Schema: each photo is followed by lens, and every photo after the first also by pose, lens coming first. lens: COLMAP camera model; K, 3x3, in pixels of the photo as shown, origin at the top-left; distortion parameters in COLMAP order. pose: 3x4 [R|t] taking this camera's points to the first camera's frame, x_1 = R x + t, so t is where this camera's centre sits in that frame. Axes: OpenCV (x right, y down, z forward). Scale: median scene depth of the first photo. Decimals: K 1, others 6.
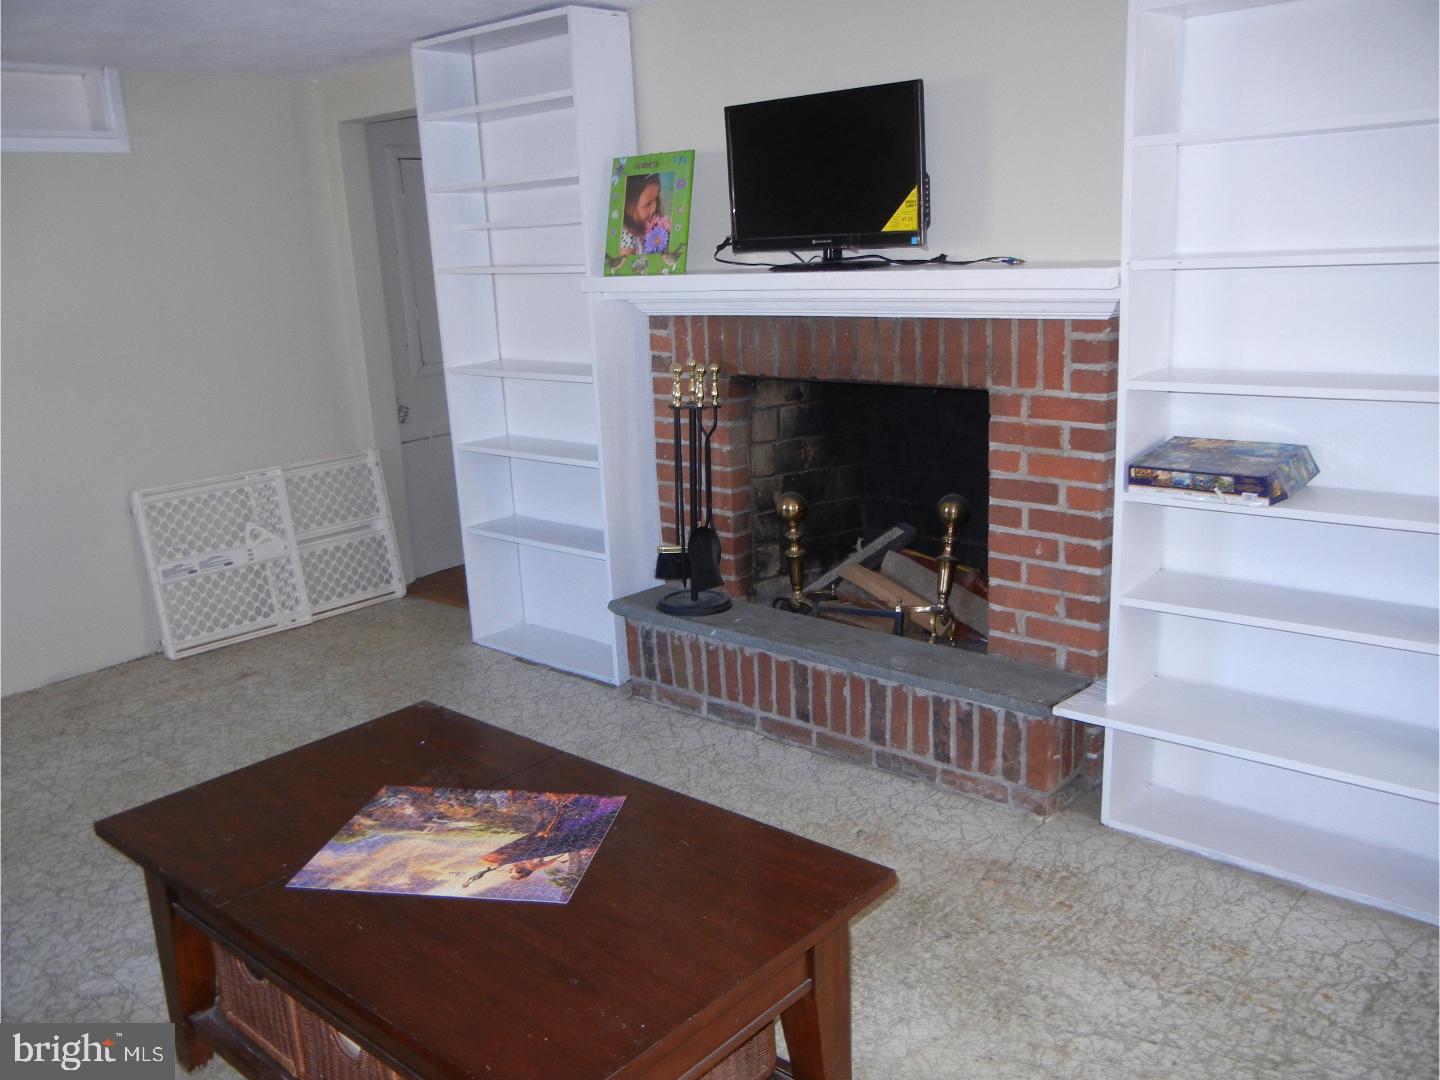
lens RADIAL K [[1240.5, 0, 720.0], [0, 1240.5, 540.0], [0, 0, 1]] dist [-0.009094, -0.003074]
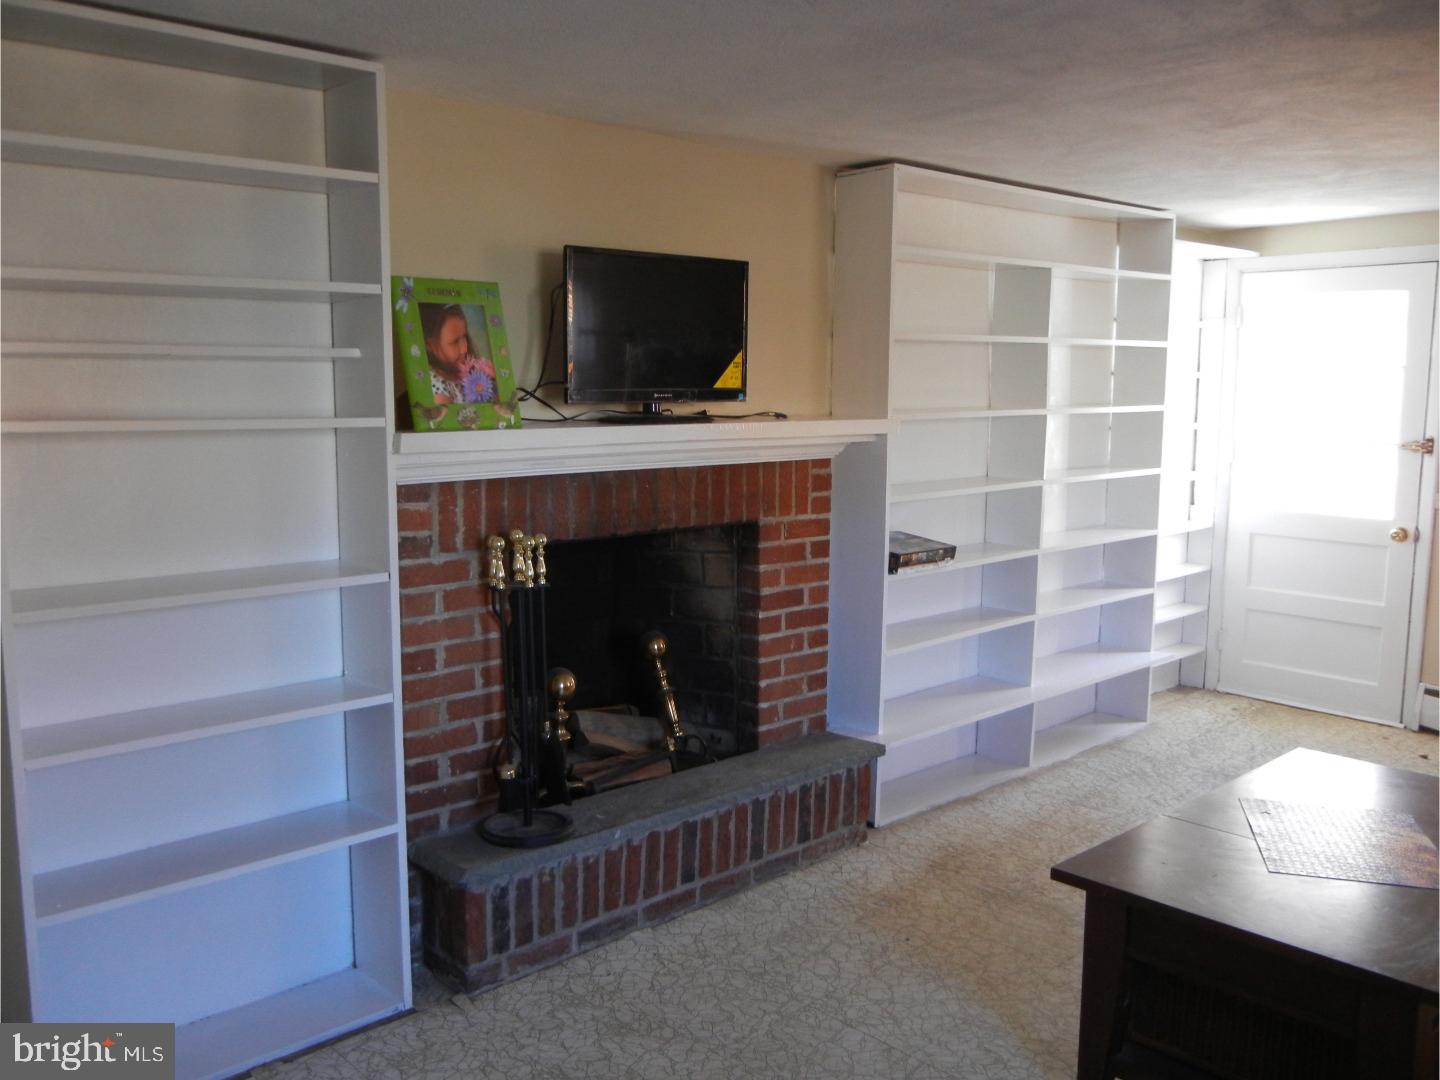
lens RADIAL K [[1240.5, 0, 720.0], [0, 1240.5, 540.0], [0, 0, 1]] dist [-0.009094, -0.003074]
pose [[0.084967, -0.076905, 0.993411, -0.945832], [0.235366, 0.970350, 0.054988, -0.173823], [-0.968186, 0.229143, 0.100548, 0.896066]]
